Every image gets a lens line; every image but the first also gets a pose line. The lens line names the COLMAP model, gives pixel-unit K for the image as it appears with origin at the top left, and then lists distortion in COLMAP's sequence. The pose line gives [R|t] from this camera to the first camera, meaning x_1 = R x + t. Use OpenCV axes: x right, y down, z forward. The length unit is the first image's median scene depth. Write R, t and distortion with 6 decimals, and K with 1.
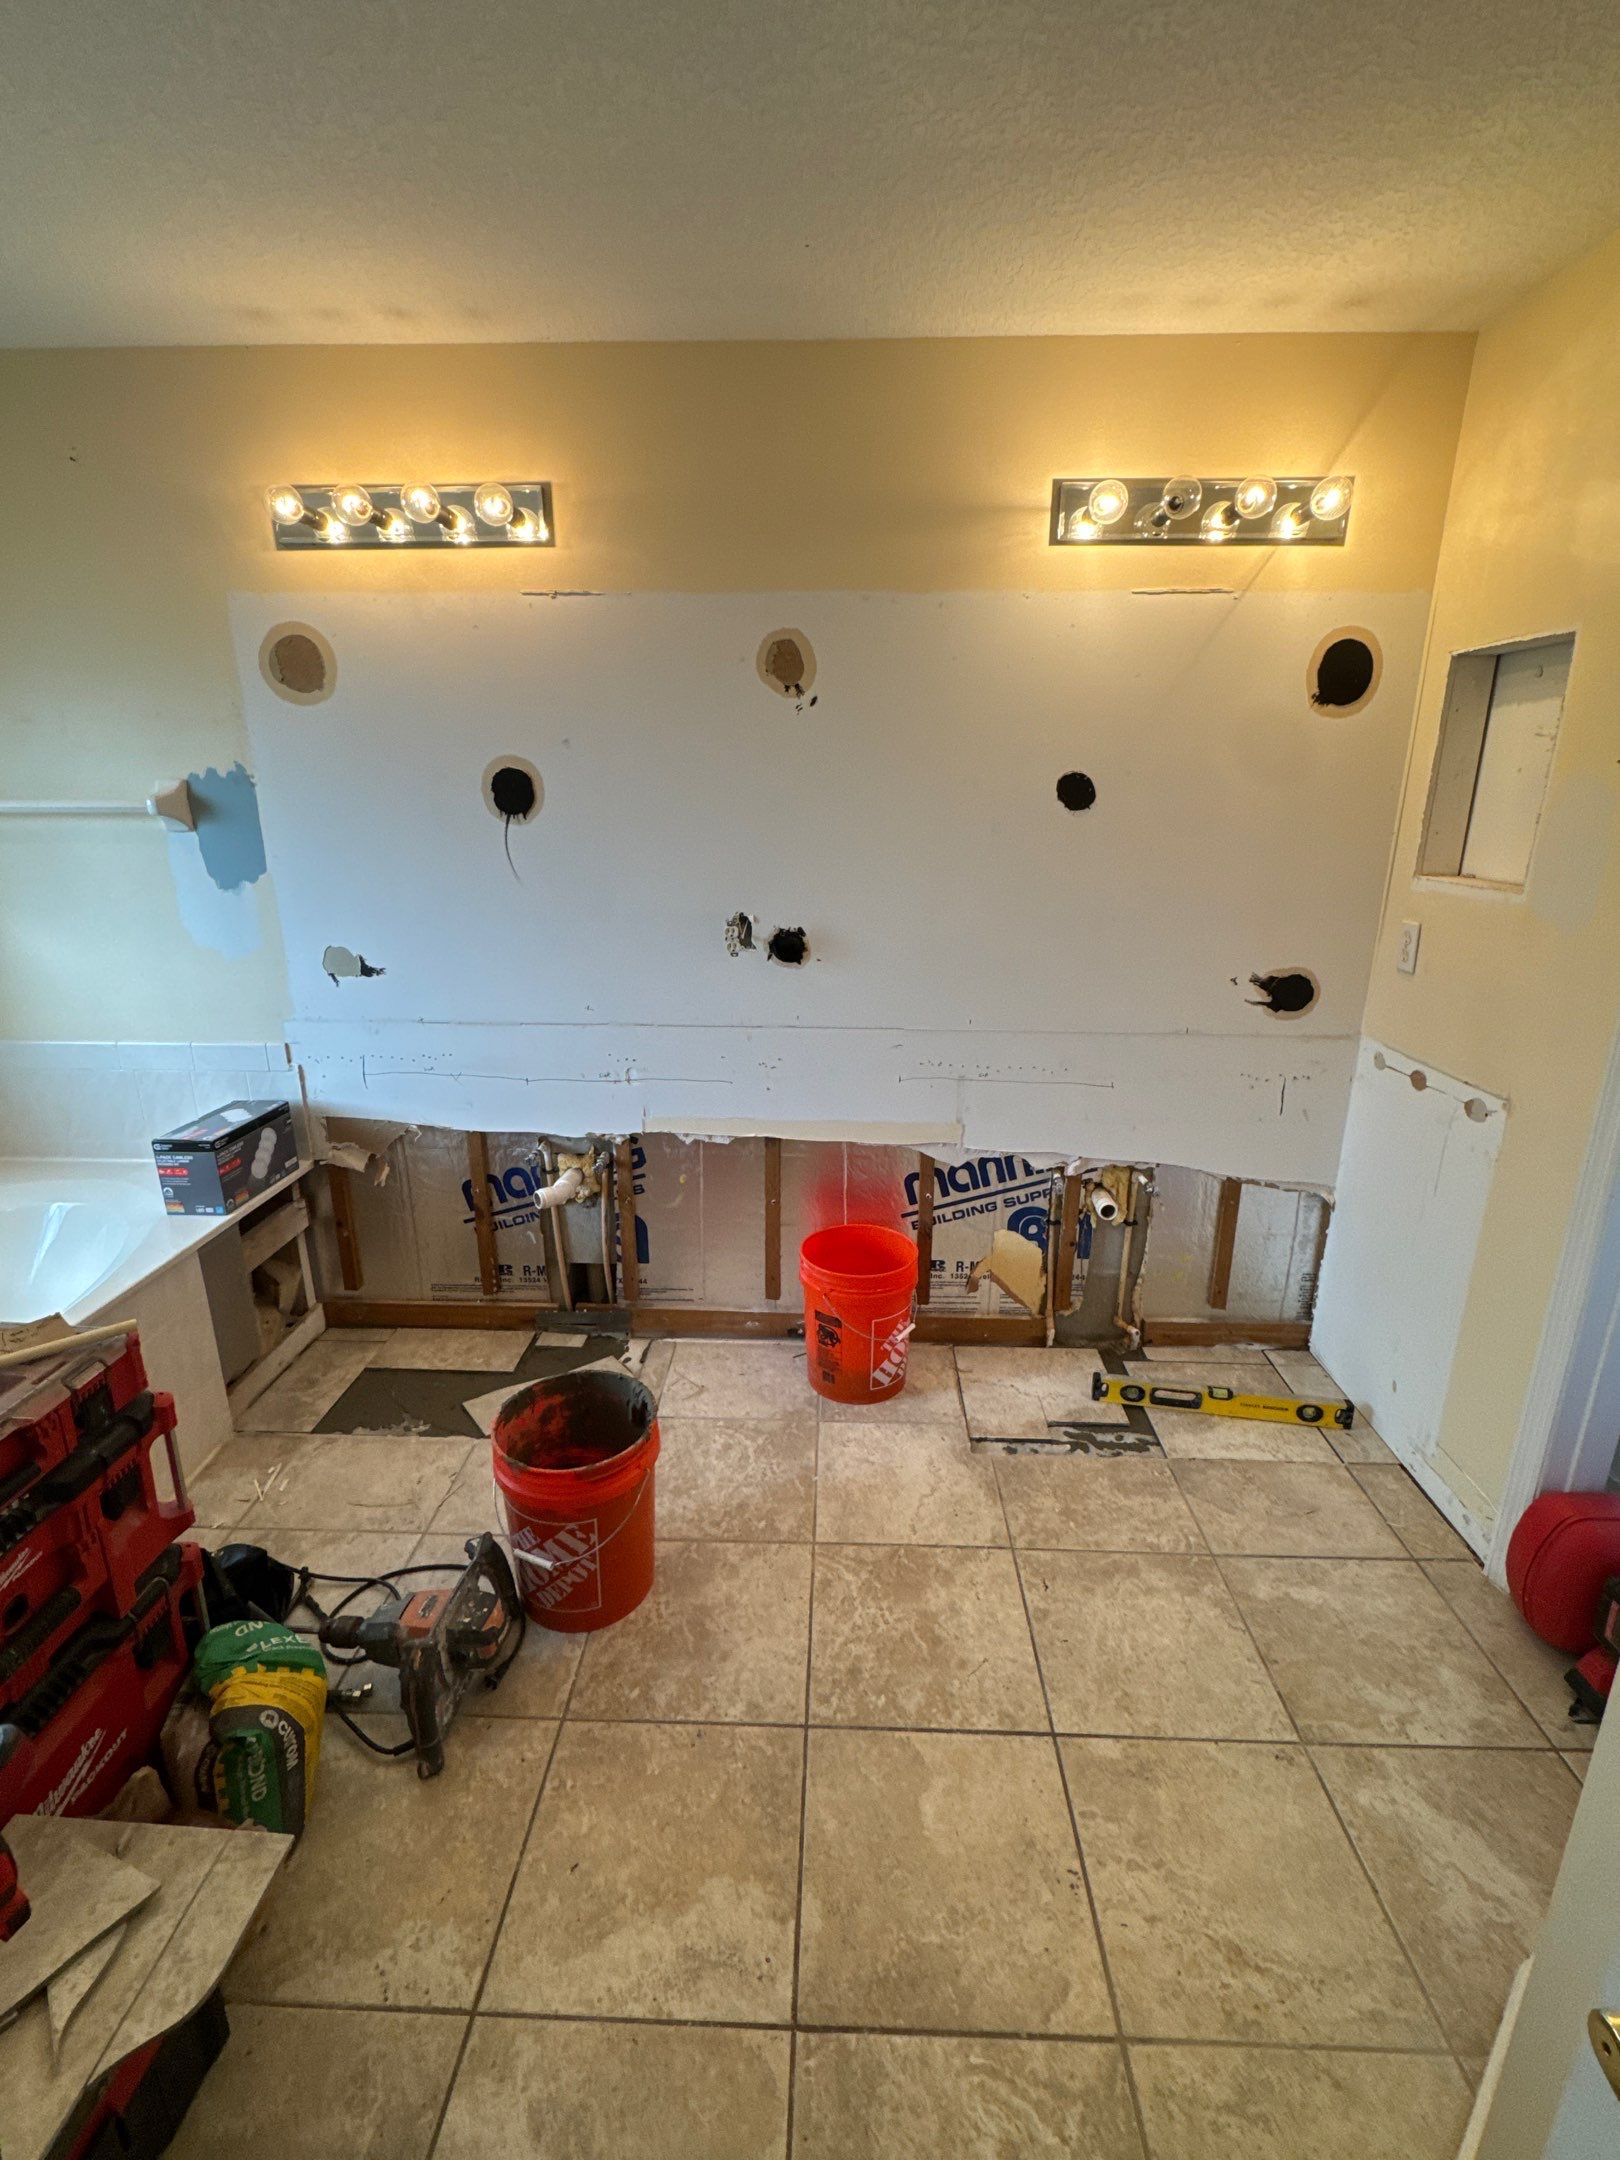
lens RADIAL K [[963.5, 0, 809.6], [0, 963.5, 1078.5], [0, 0, 1]] dist [-0.002856, 0.000014]
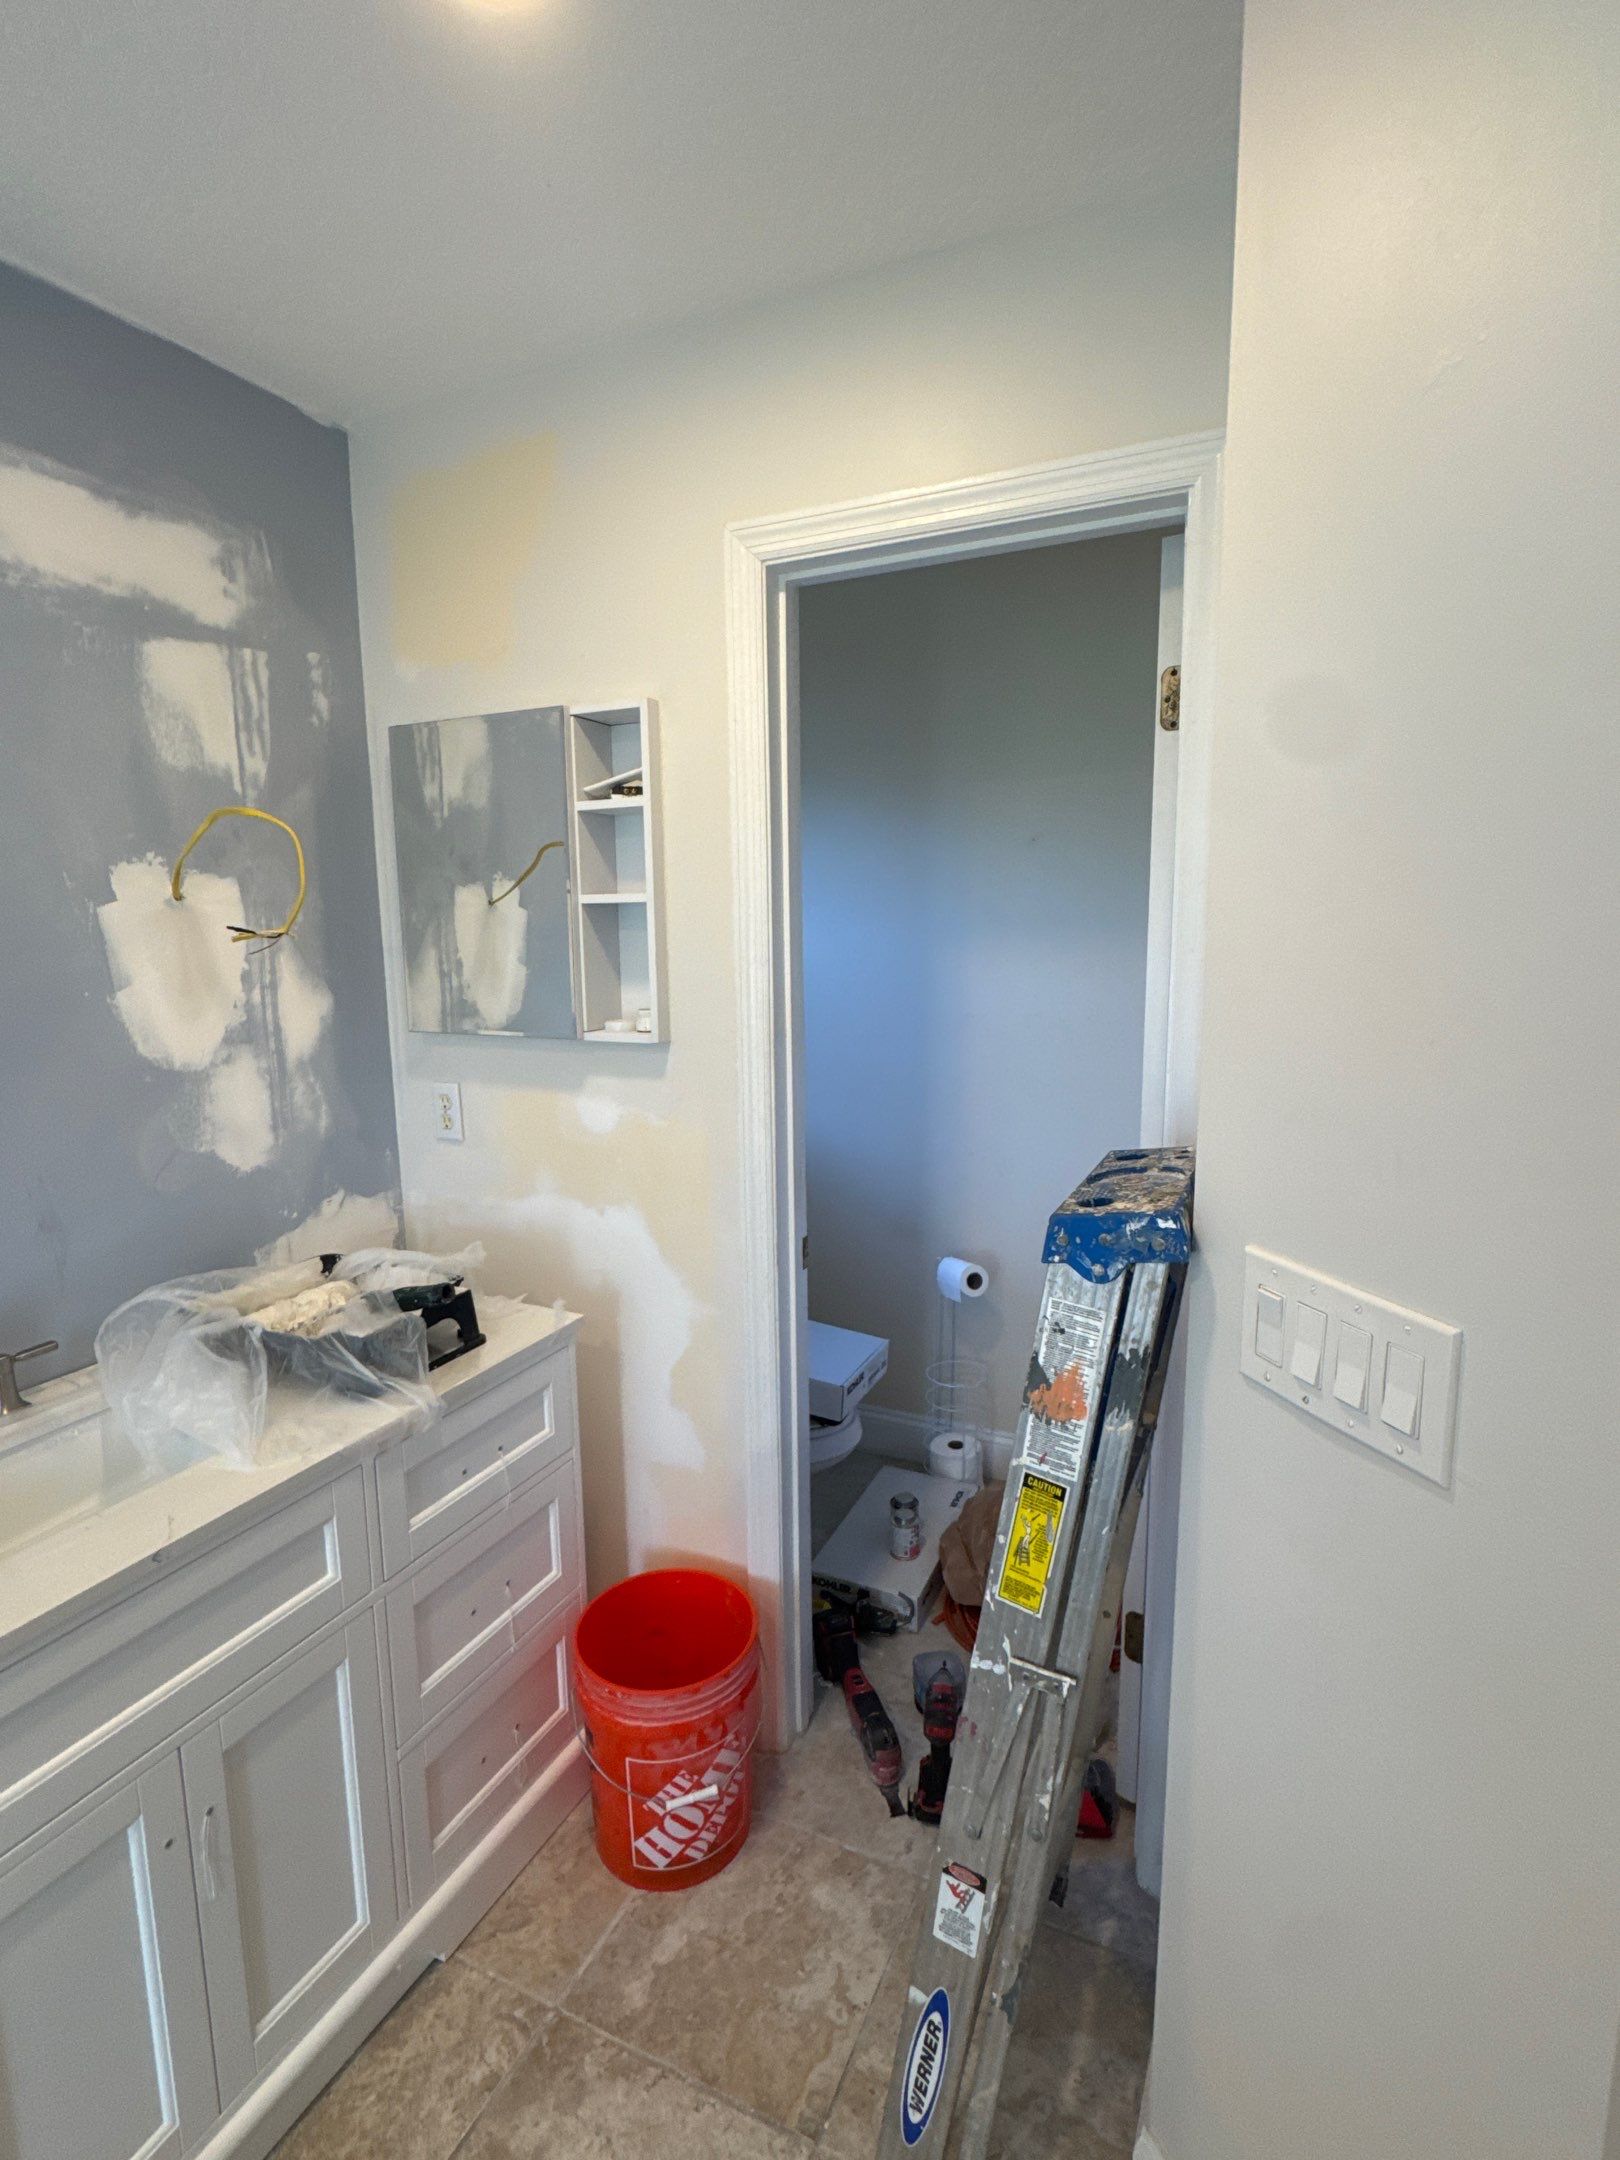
lens RADIAL K [[1043.2, 0, 813.2], [0, 1043.2, 1074.6], [0, 0, 1]] dist [-0.002796, 0.000379]
pose [[0.391349, -0.146328, 0.908534, -0.092881], [0.273931, 0.961045, 0.036790, -0.129779], [-0.878526, 0.234478, 0.416188, 0.368657]]
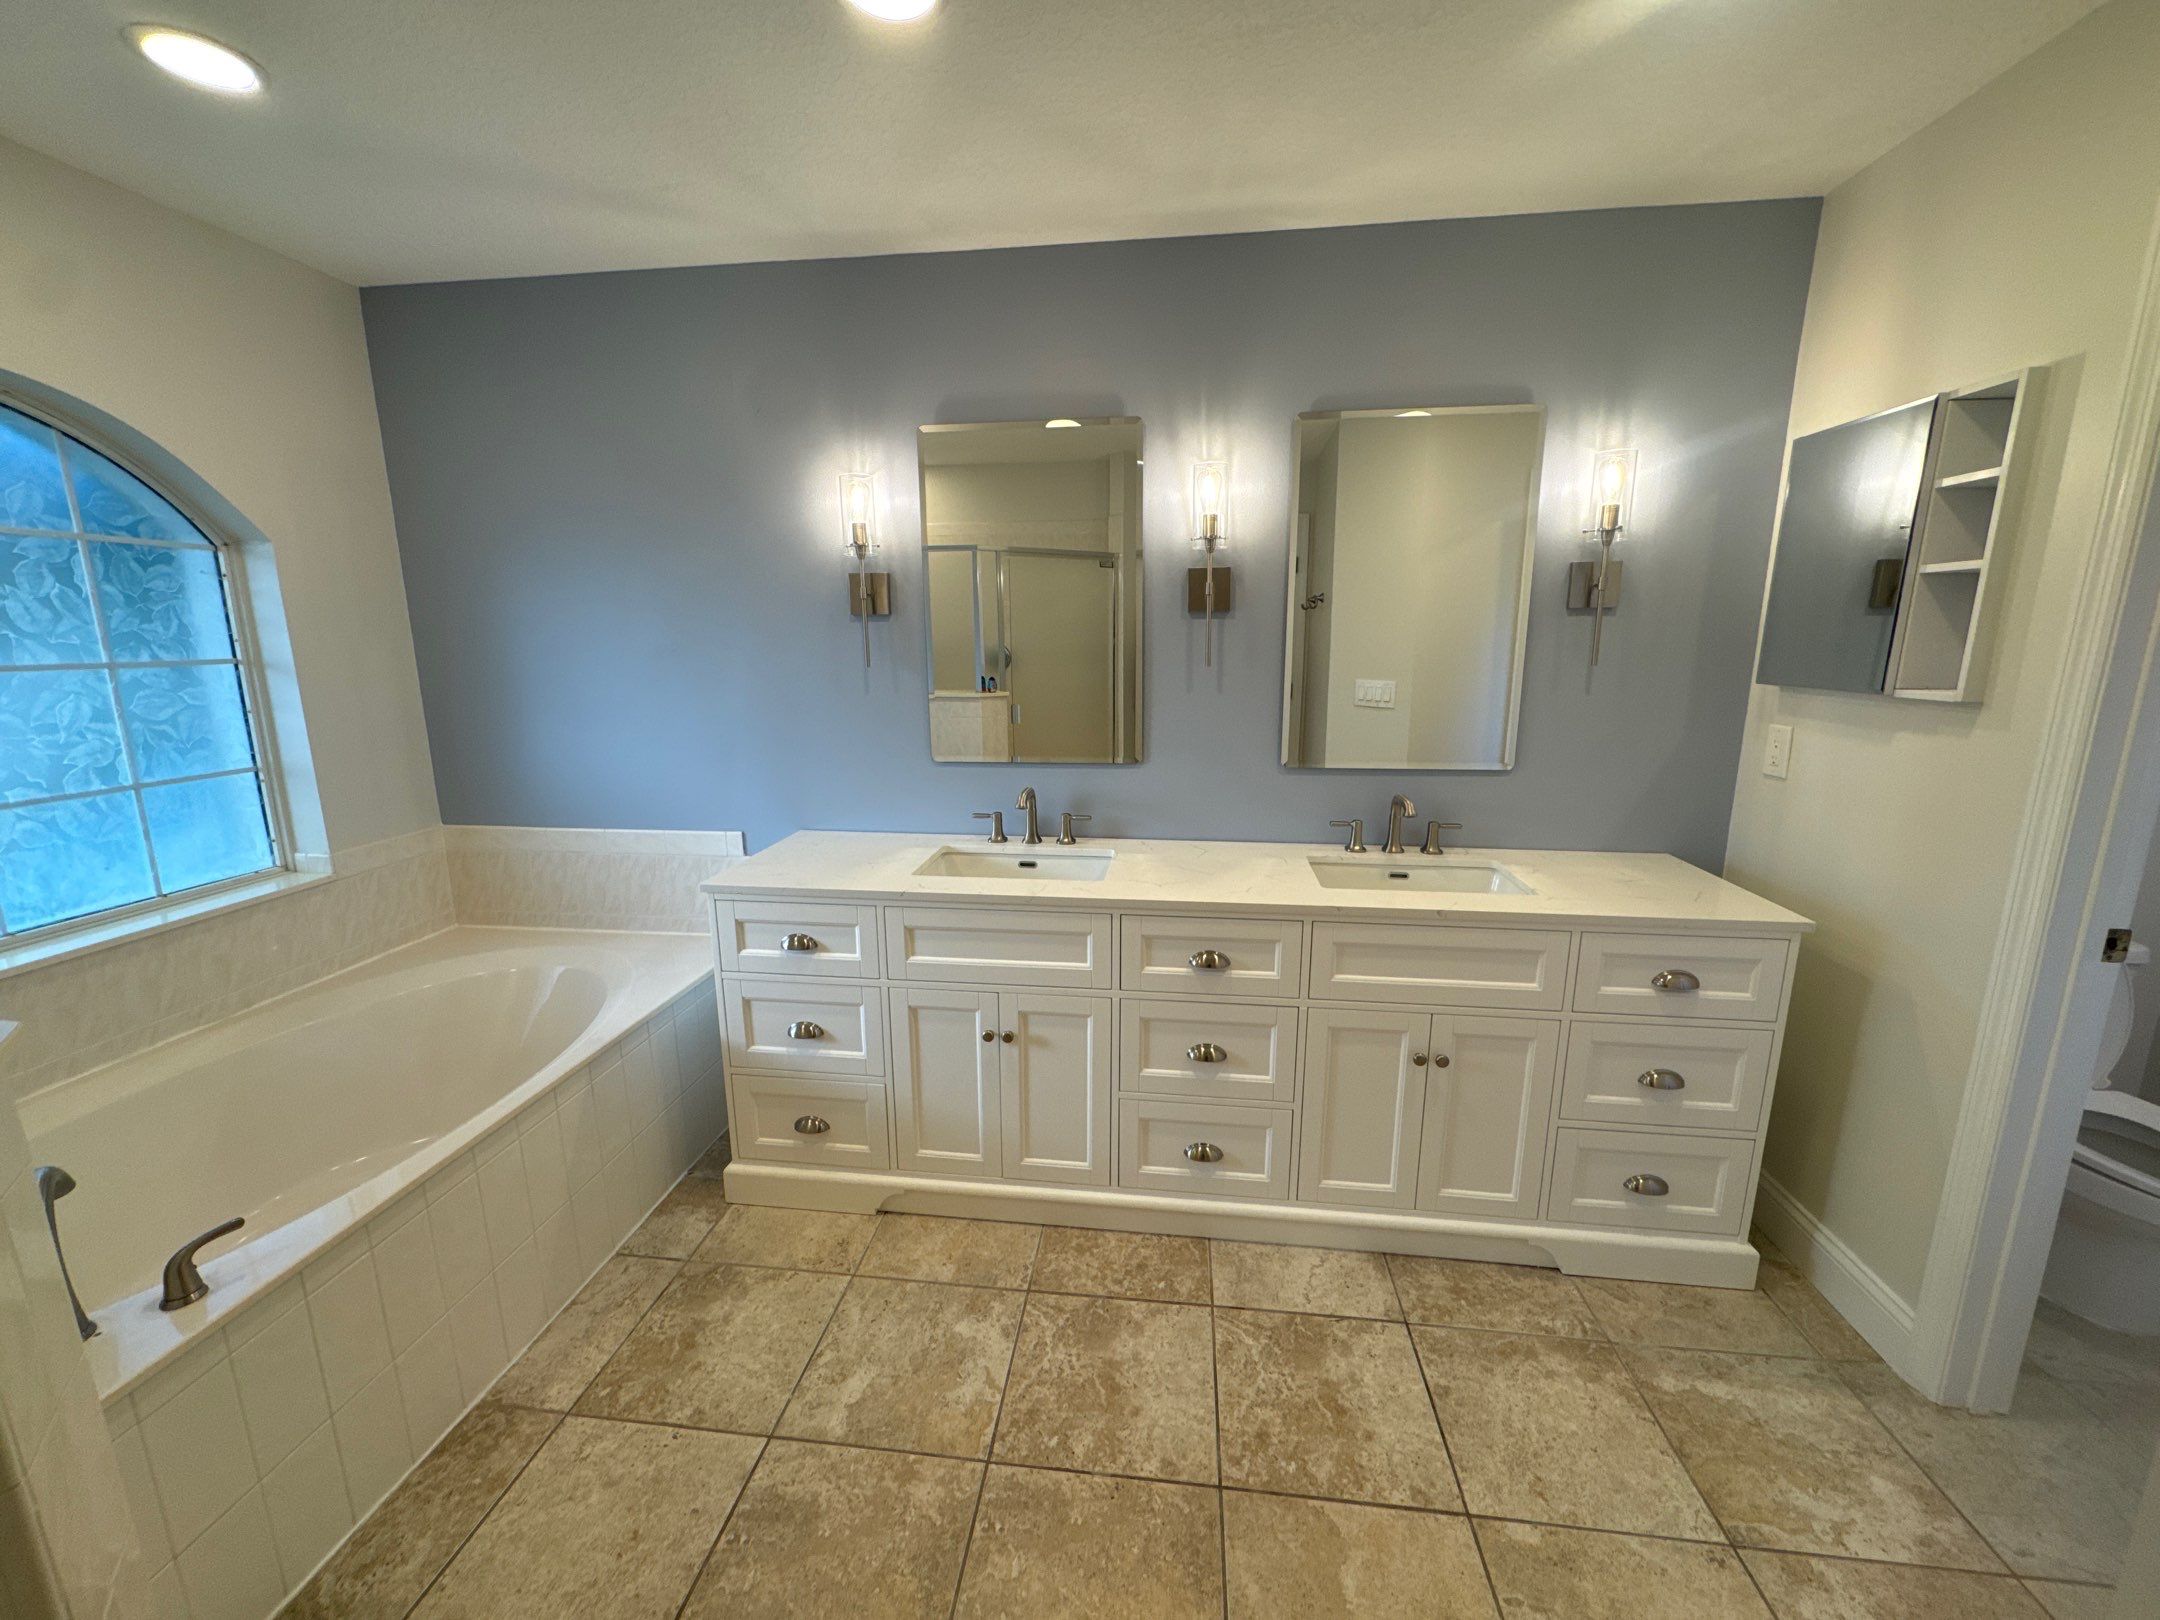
lens RADIAL K [[859.5, 0, 1073.8], [0, 859.5, 803.6], [0, 0, 1]] dist [-0.002238, 0.000218]
pose [[0.995952, 0.009128, -0.089425, -0.069376], [-0.017193, 0.995808, -0.089837, 0.020969], [0.088230, 0.091011, 0.991934, 0.001416]]
